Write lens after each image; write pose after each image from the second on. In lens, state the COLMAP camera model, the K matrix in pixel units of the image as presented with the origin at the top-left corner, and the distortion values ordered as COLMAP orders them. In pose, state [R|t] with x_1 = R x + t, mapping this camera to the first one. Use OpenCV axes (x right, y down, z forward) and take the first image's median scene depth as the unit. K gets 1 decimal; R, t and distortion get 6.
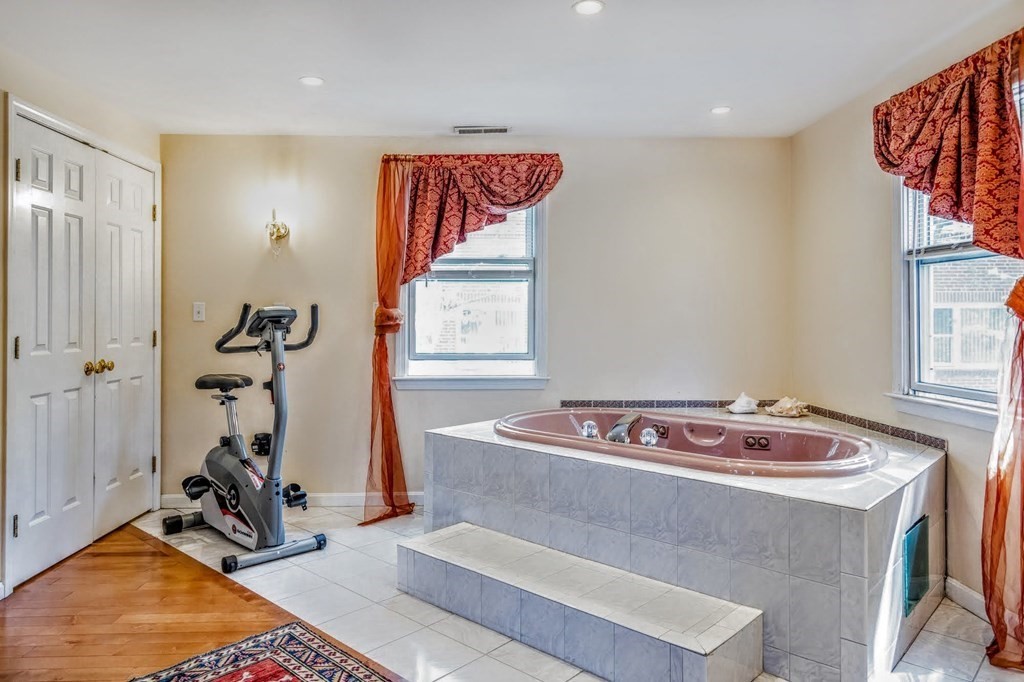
lens RADIAL K [[684.7, 0, 527.7], [0, 684.7, 307.4], [0, 0, 1]] dist [0.022969, 0.000616]
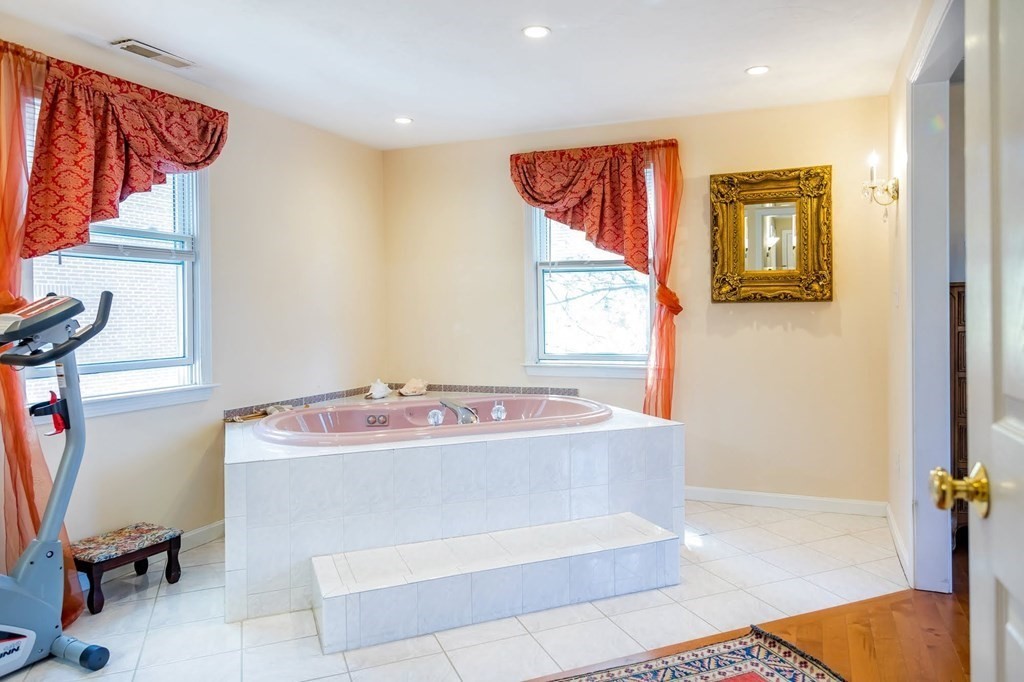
lens RADIAL K [[684.7, 0, 527.7], [0, 684.7, 307.4], [0, 0, 1]] dist [0.022969, 0.000616]
pose [[0.414972, 0.002937, 0.909829, -0.651105], [-0.004882, 0.999988, -0.001001, 0.011187], [-0.909821, -0.004027, 0.414981, 0.375618]]
